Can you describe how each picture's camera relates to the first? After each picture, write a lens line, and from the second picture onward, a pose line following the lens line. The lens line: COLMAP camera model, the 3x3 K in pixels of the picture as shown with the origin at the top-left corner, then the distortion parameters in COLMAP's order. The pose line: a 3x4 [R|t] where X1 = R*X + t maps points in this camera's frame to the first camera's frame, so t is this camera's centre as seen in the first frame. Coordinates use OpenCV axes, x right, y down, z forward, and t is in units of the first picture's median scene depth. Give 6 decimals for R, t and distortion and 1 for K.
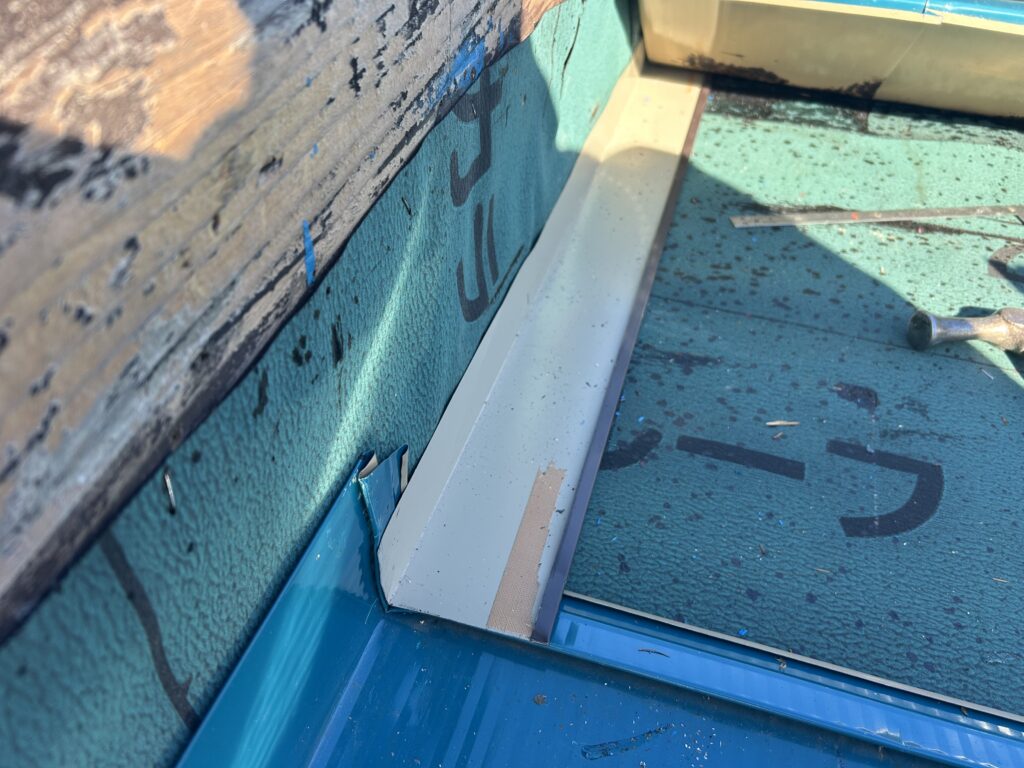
lens RADIAL K [[791.7, 0, 524.9], [0, 791.7, 386.8], [0, 0, 1]] dist [-0.001432, 0.001072]
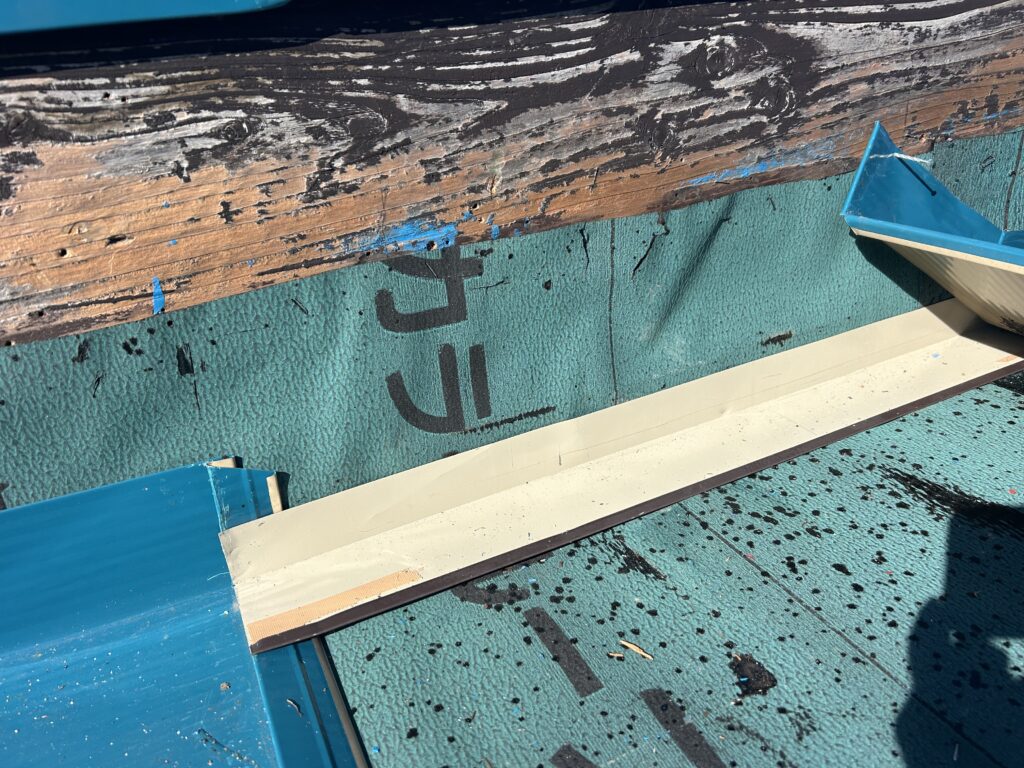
lens RADIAL K [[791.7, 0, 524.9], [0, 791.7, 386.8], [0, 0, 1]] dist [-0.001432, 0.001072]
pose [[0.676134, 0.244708, -0.694954, 1.309413], [-0.423496, 0.900925, -0.094792, -0.140932], [0.602905, 0.358403, 0.712779, 0.263364]]
